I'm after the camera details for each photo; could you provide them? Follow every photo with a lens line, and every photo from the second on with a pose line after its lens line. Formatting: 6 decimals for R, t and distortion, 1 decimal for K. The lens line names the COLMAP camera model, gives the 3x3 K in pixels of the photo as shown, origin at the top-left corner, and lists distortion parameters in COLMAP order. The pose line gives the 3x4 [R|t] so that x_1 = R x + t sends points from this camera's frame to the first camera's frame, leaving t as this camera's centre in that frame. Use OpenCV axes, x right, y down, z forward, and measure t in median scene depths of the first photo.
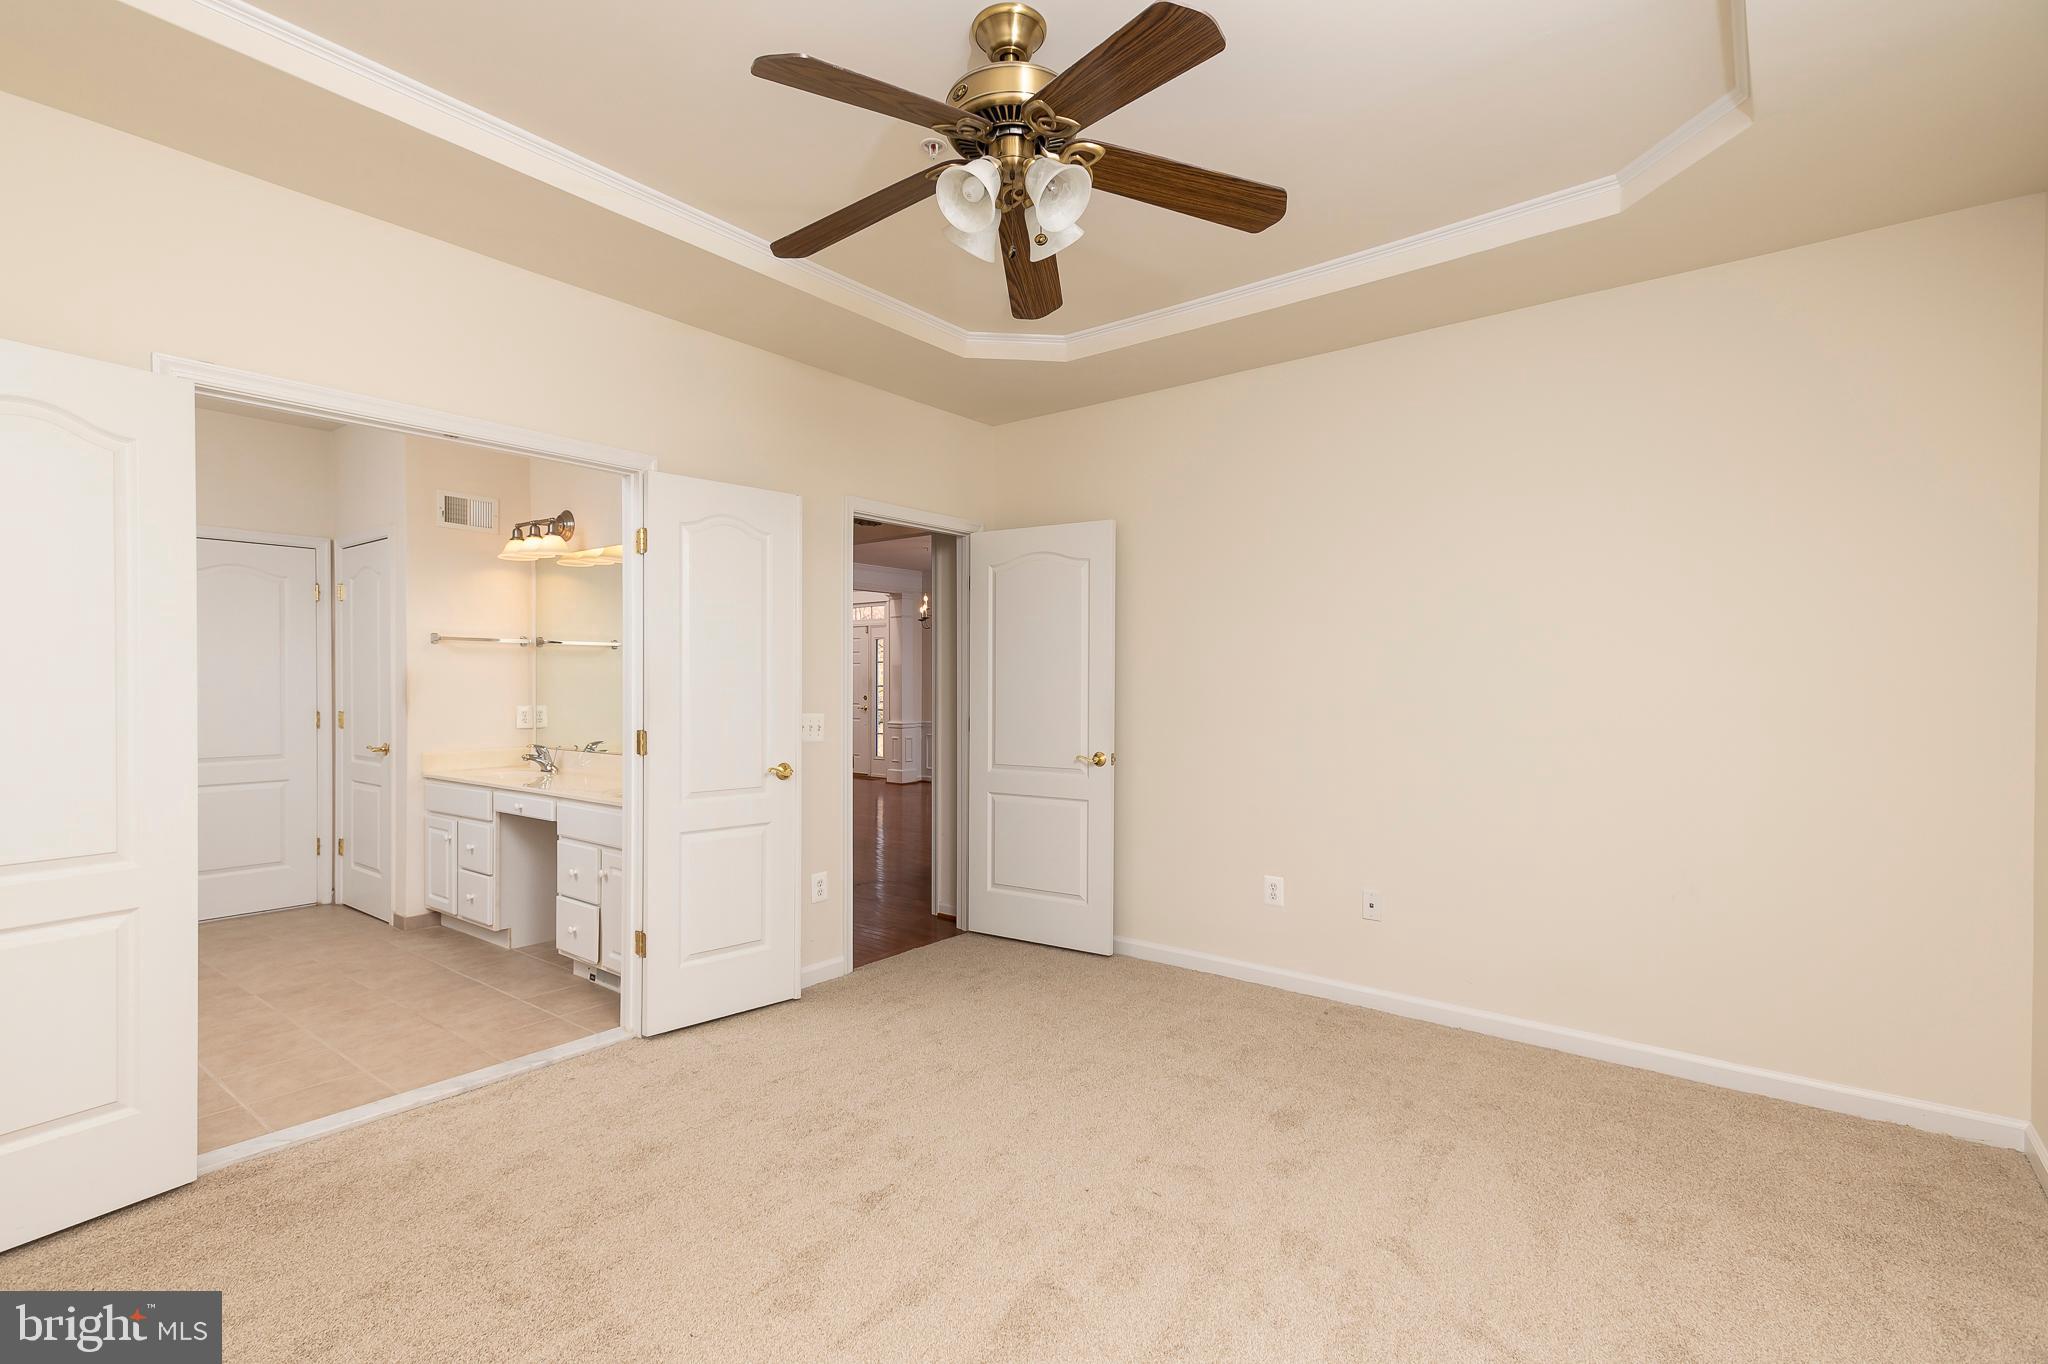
lens RADIAL K [[956.0, 0, 1017.5], [0, 956.0, 697.0], [0, 0, 1]] dist [0.031135, -0.000106]
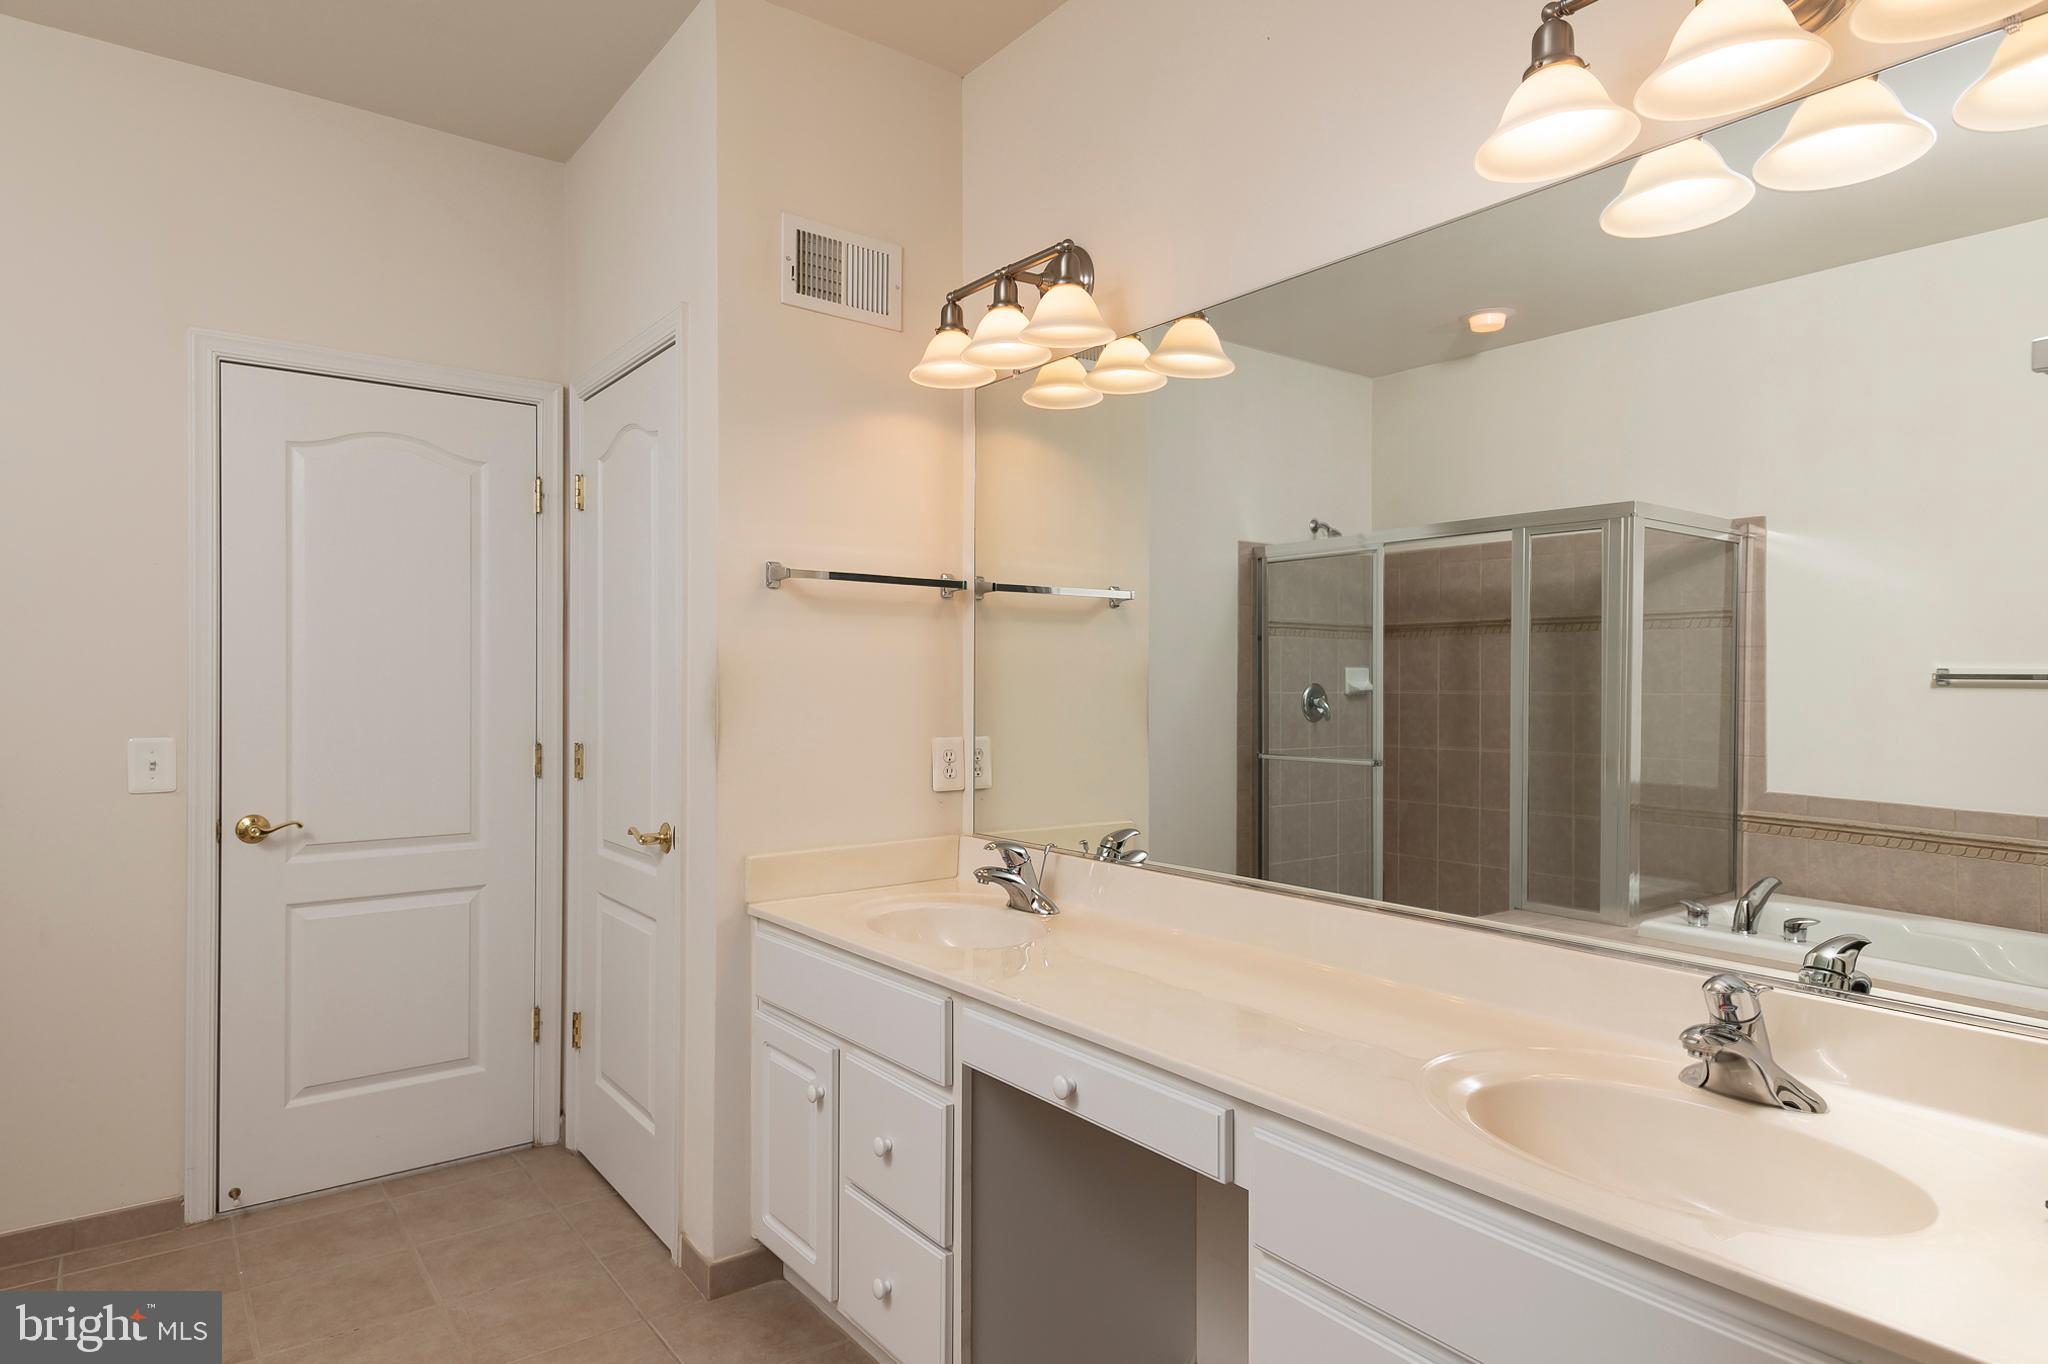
lens RADIAL K [[1143.2, 0, 1004.6], [0, 1143.2, 694.5], [0, 0, 1]] dist [0.037105, -0.027182]
pose [[0.966866, 0.002996, -0.255269, -0.359019], [-0.005077, 0.999959, -0.007494, -0.006152], [0.255236, 0.008541, 0.966841, 0.519437]]
